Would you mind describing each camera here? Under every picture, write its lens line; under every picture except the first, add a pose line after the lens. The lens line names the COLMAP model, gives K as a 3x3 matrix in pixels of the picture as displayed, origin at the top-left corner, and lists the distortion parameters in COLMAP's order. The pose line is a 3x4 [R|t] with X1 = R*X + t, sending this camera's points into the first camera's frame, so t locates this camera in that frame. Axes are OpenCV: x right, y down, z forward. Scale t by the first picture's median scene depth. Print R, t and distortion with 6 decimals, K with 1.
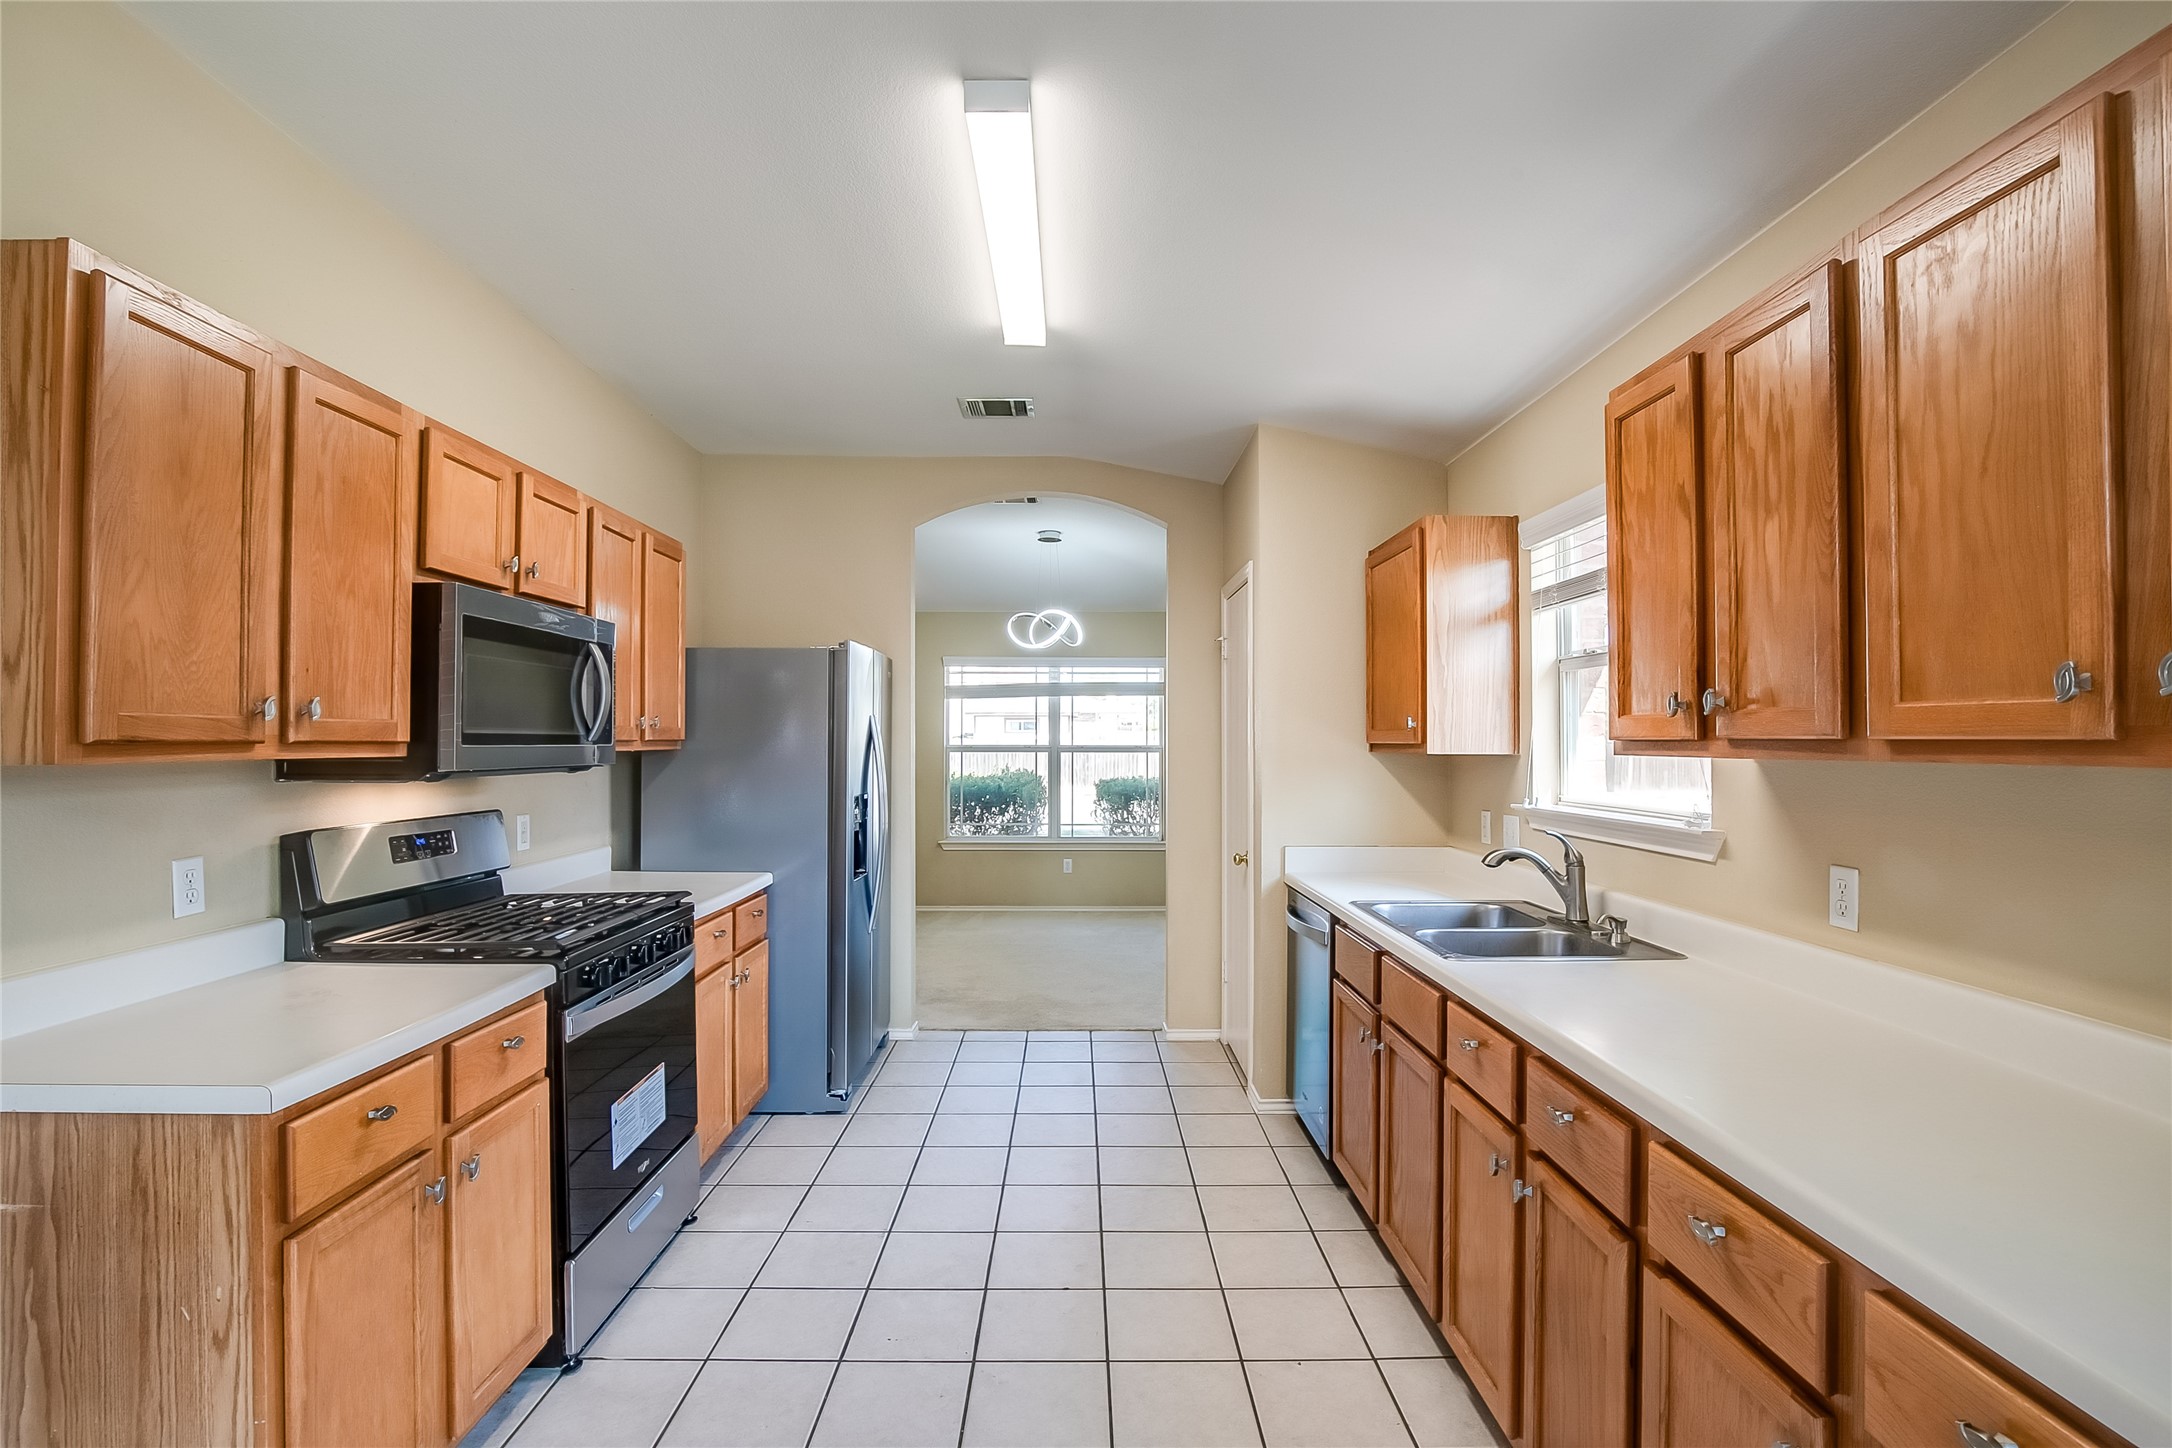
lens RADIAL K [[999.5, 0, 1086.8], [0, 999.5, 728.5], [0, 0, 1]] dist [-0.036403, 0.006914]
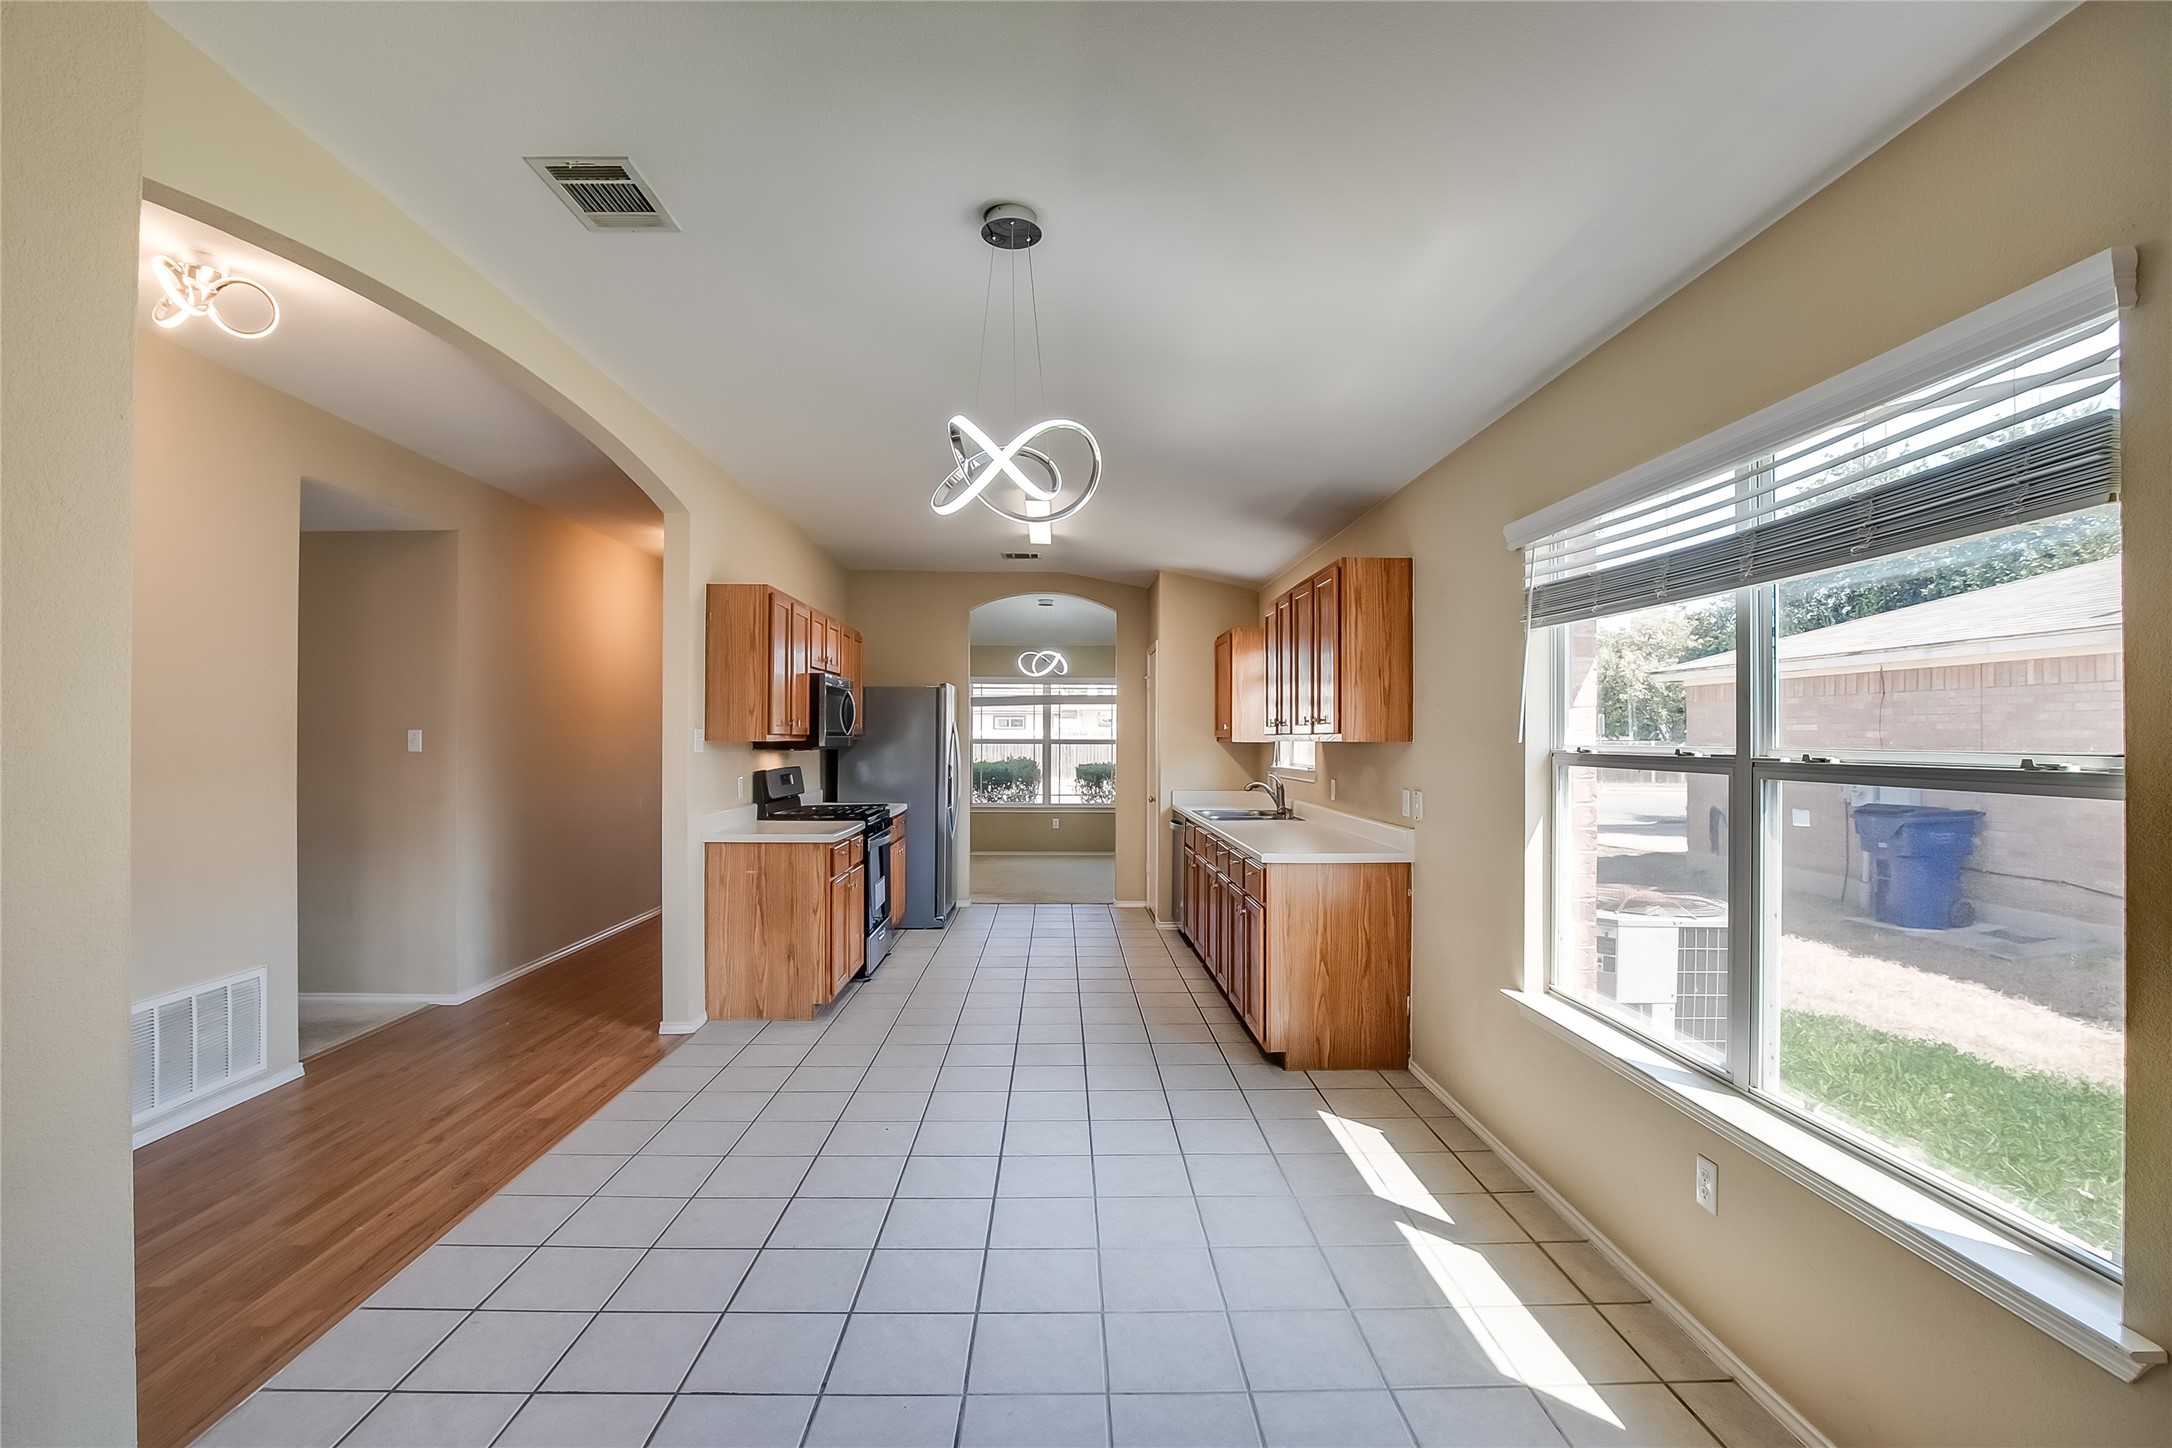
lens RADIAL K [[999.5, 0, 1080.0], [0, 999.5, 728.8], [0, 0, 1]] dist [-0.036403, 0.006914]
pose [[0.999941, 0.002179, 0.010664, -0.001298], [-0.002217, 0.999991, 0.003554, -0.009169], [-0.010656, -0.003577, 0.999937, -1.197579]]
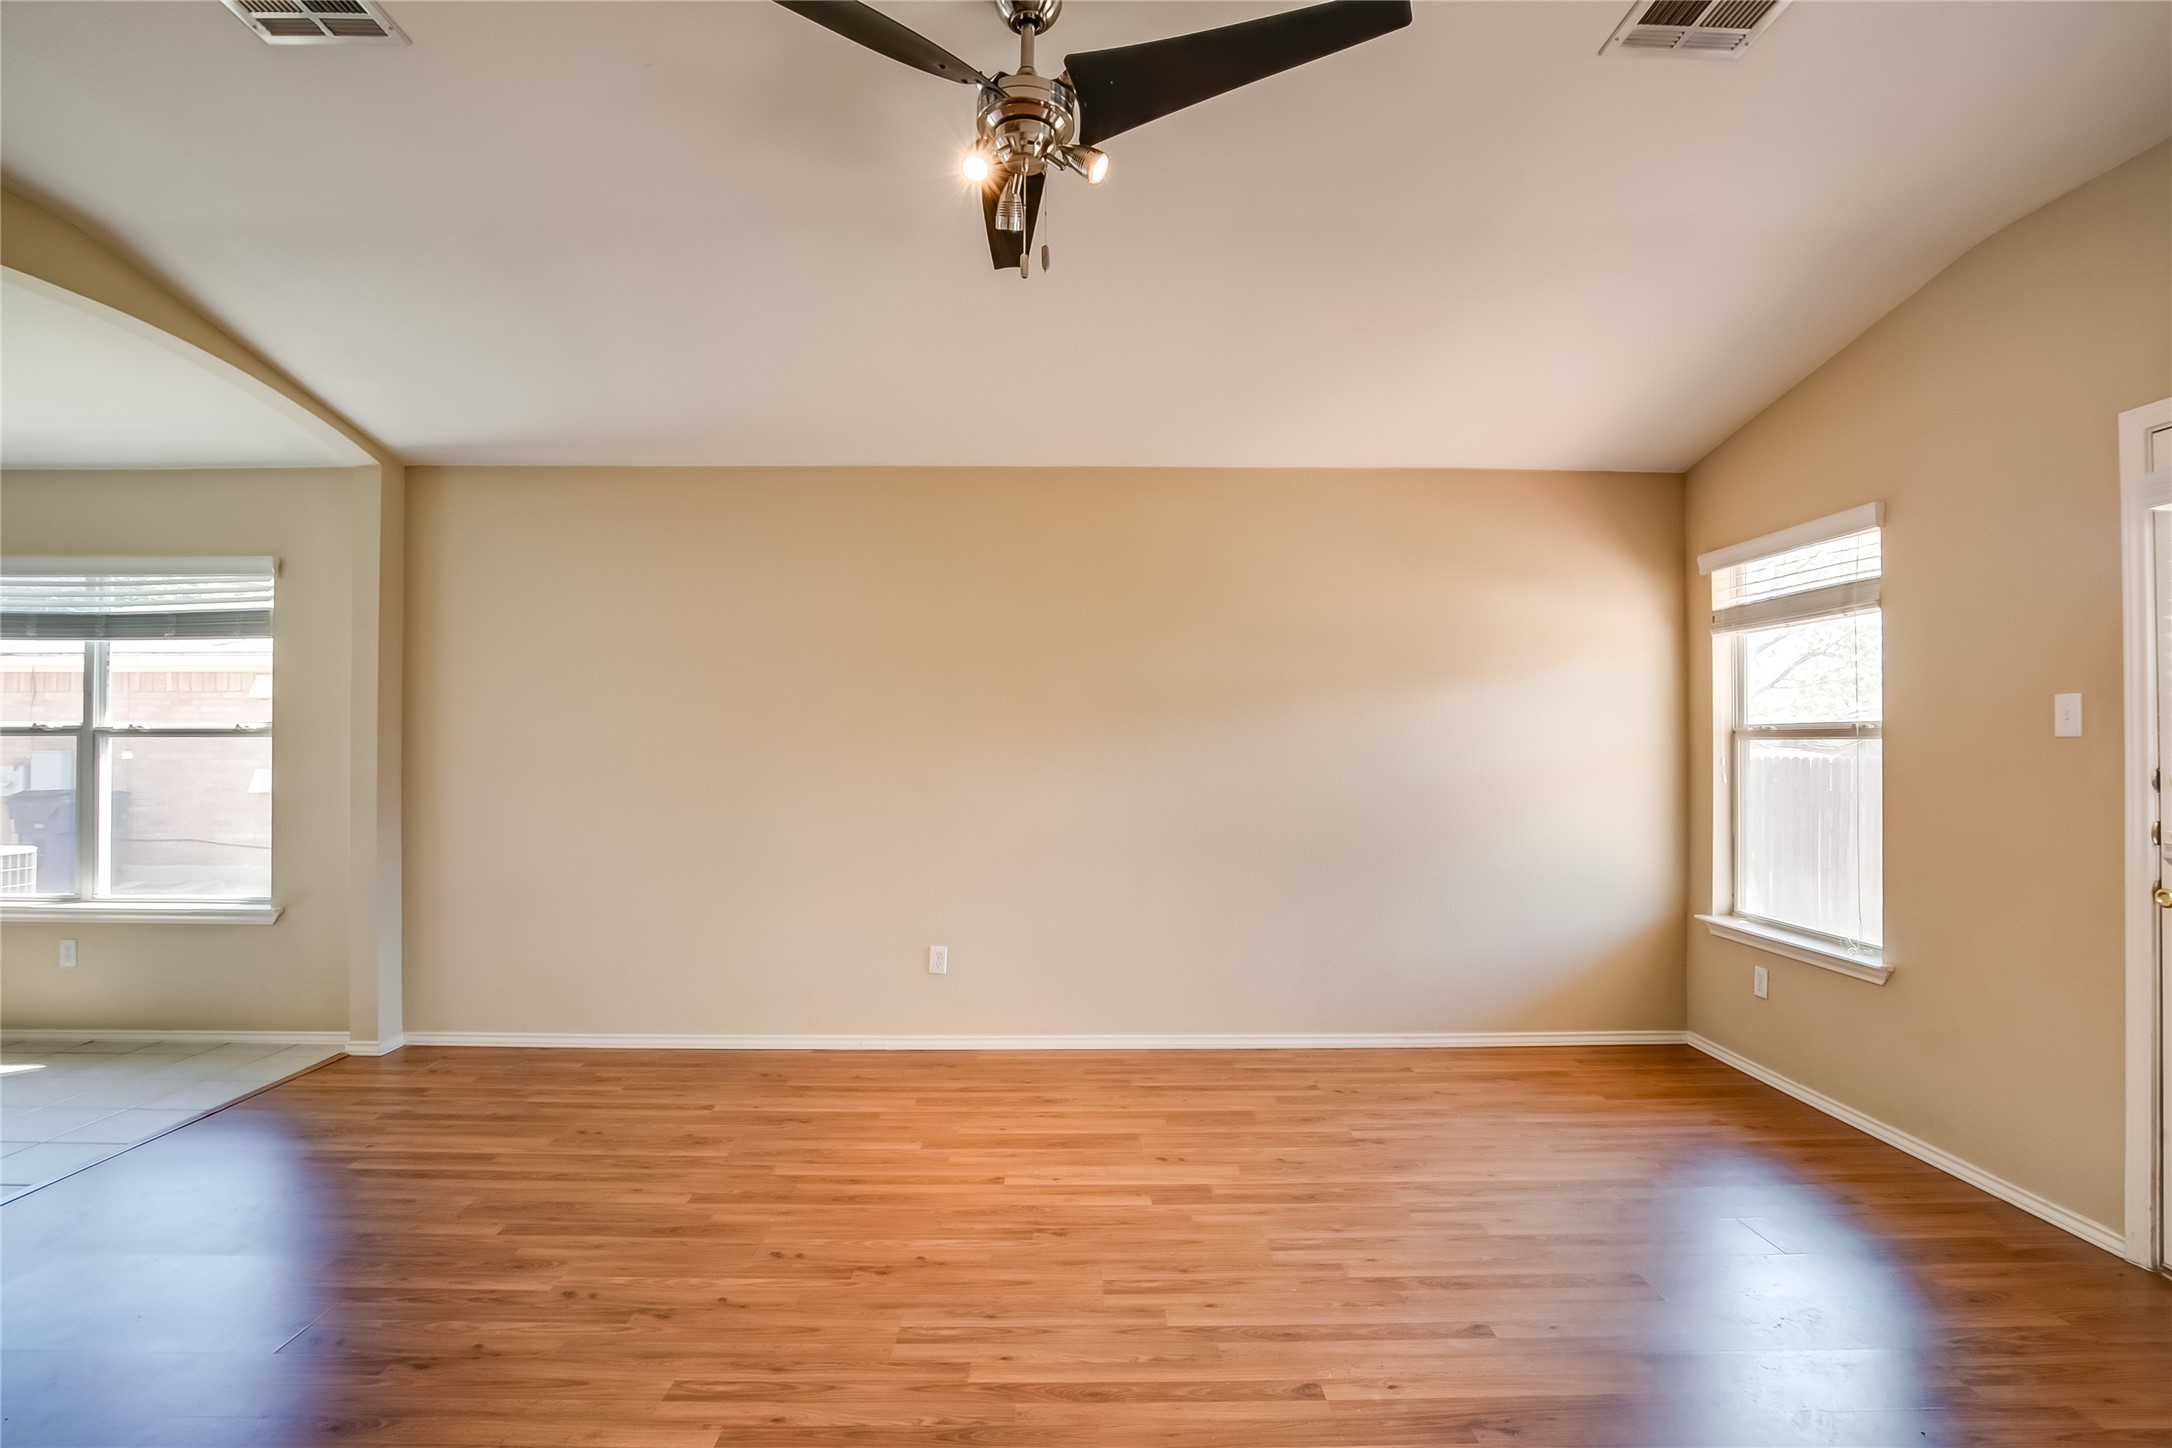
lens RADIAL K [[999.5, 0, 1104.4], [0, 999.5, 736.4], [0, 0, 1]] dist [-0.036403, 0.006914]
pose [[-0.003925, 0.007562, 0.999964, -0.934302], [-0.012620, 0.999891, -0.007611, 0.020808], [-0.999913, -0.012650, -0.003829, -1.957173]]
